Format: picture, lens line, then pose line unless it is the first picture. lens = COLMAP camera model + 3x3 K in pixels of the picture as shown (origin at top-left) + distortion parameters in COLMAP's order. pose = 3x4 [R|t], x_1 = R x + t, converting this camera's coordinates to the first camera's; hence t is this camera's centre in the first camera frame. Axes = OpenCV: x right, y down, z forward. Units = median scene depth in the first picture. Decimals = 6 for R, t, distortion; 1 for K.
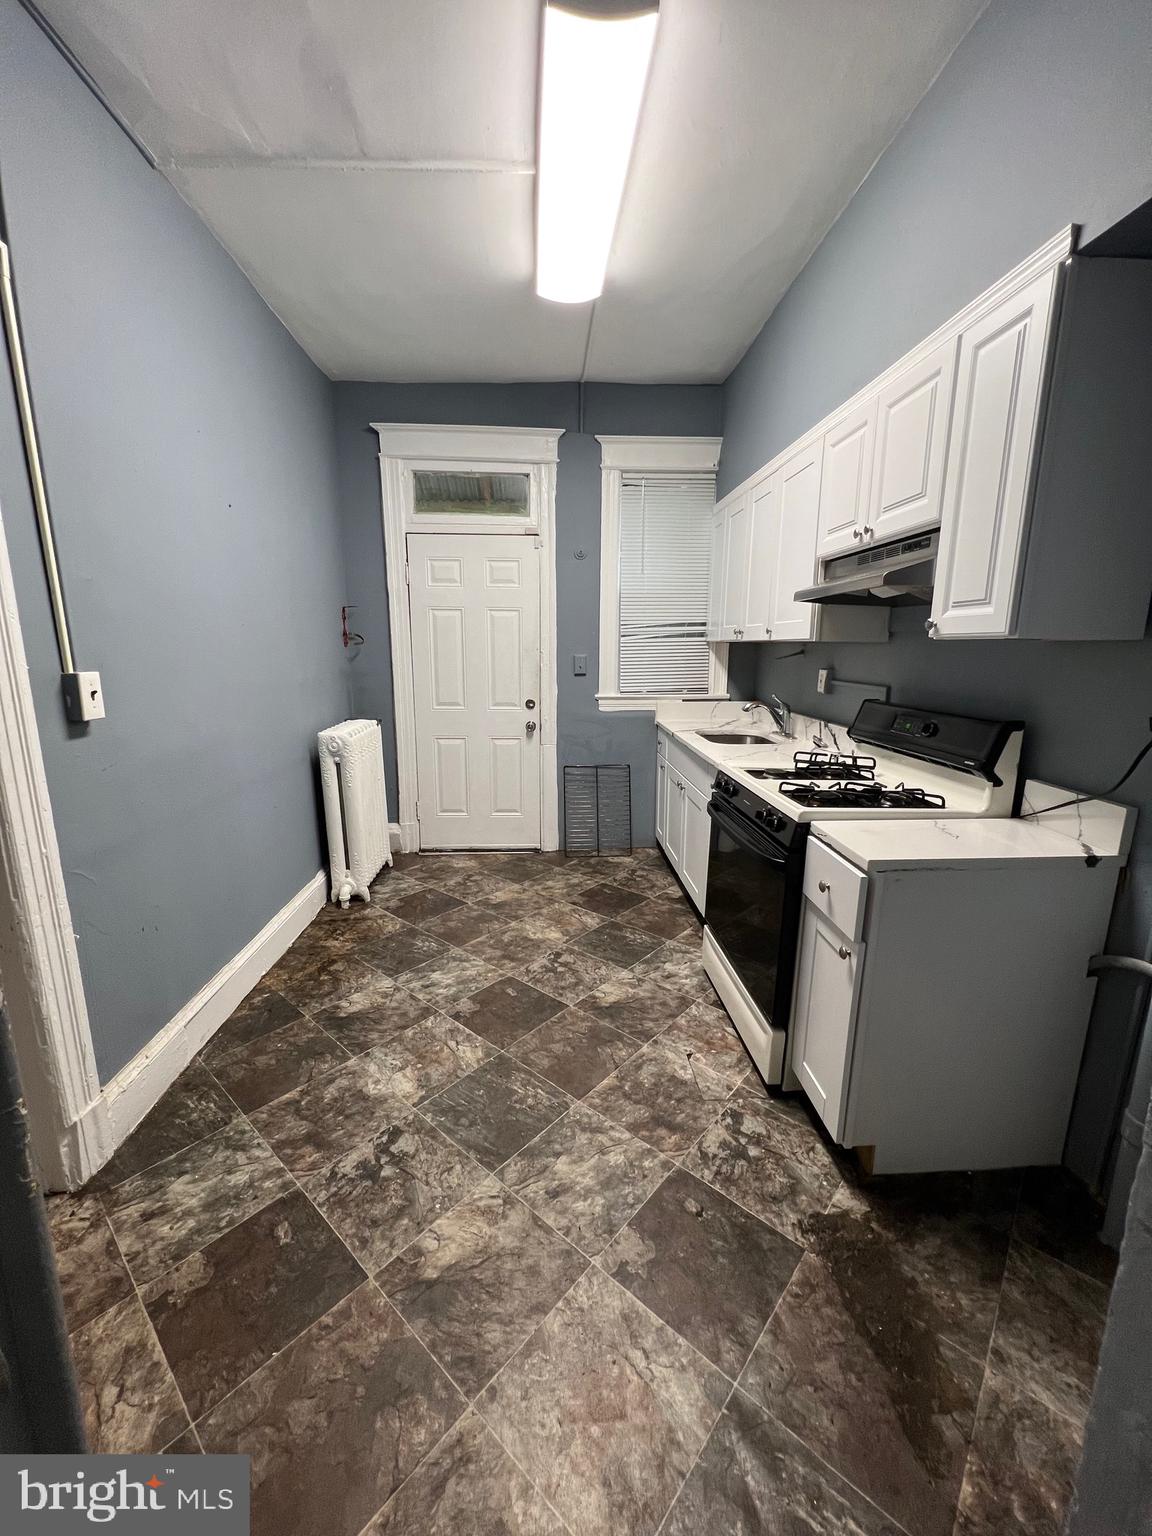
lens RADIAL K [[612.2, 0, 577.6], [0, 612.2, 766.9], [0, 0, 1]] dist [-0.003593, 0.001567]
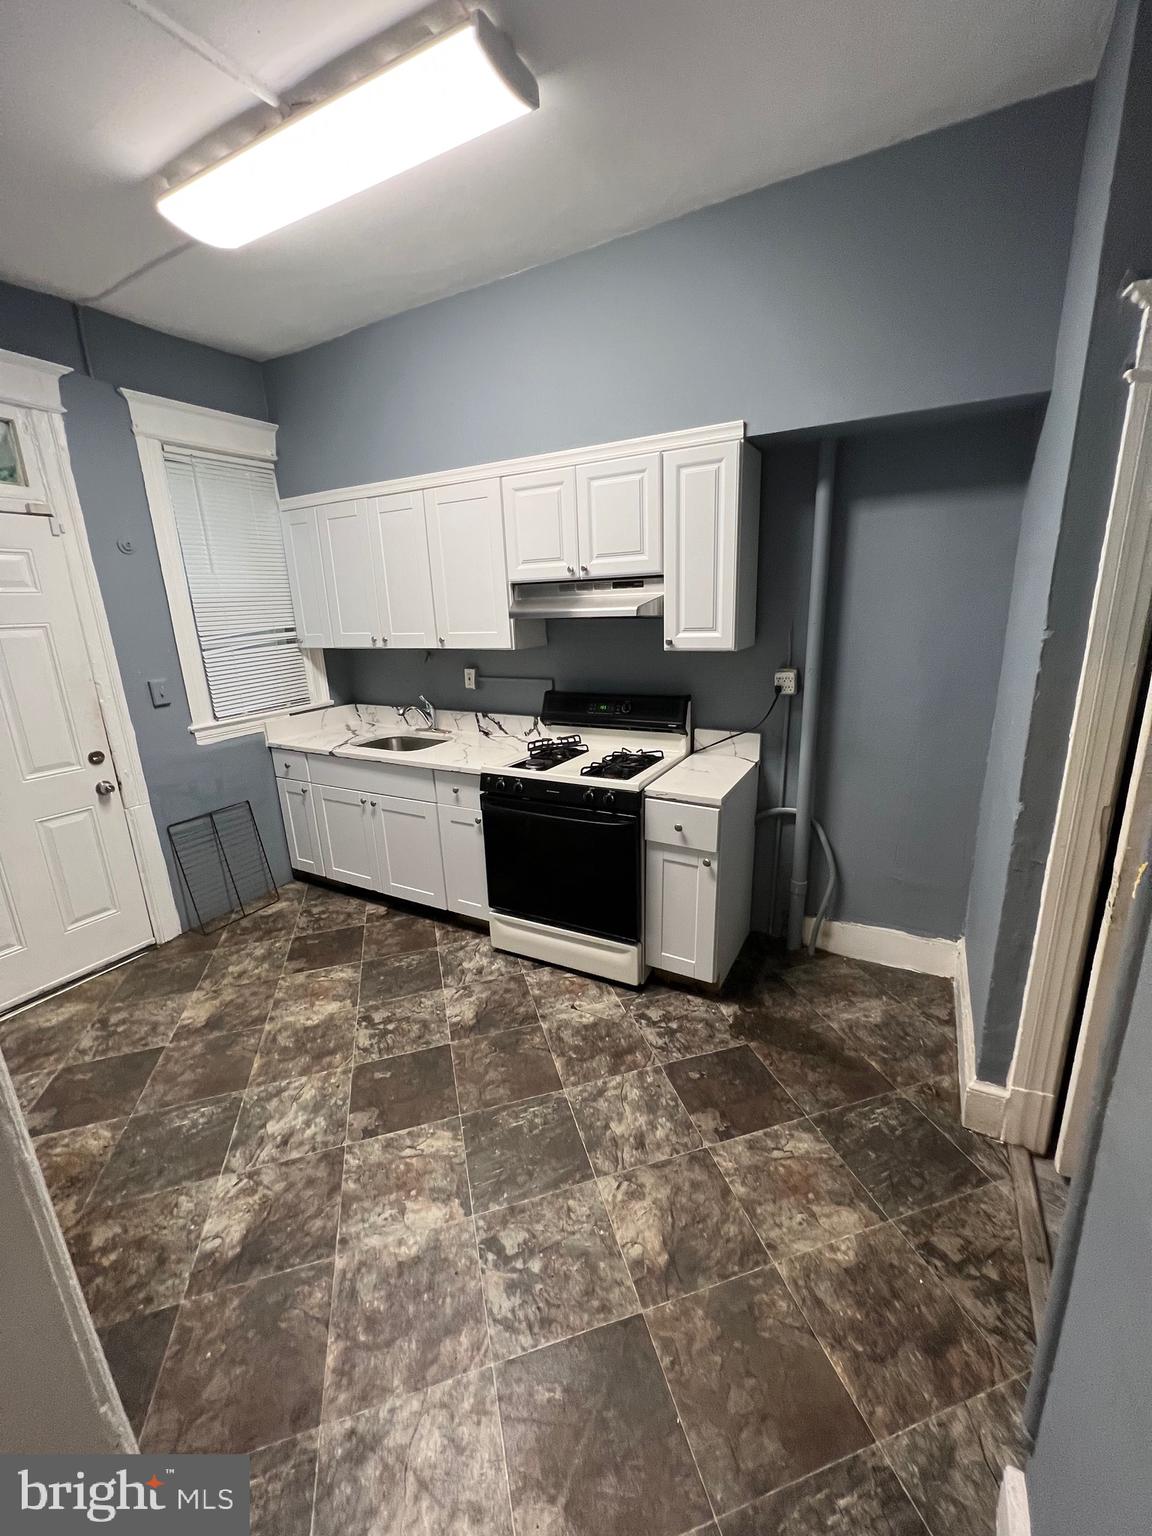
lens RADIAL K [[612.2, 0, 578.6], [0, 612.2, 766.9], [0, 0, 1]] dist [-0.003593, 0.001567]
pose [[0.534114, -0.243325, 0.809639, -0.706152], [0.203182, 0.966561, 0.156448, -0.179456], [-0.820633, 0.080943, 0.565694, 0.288785]]
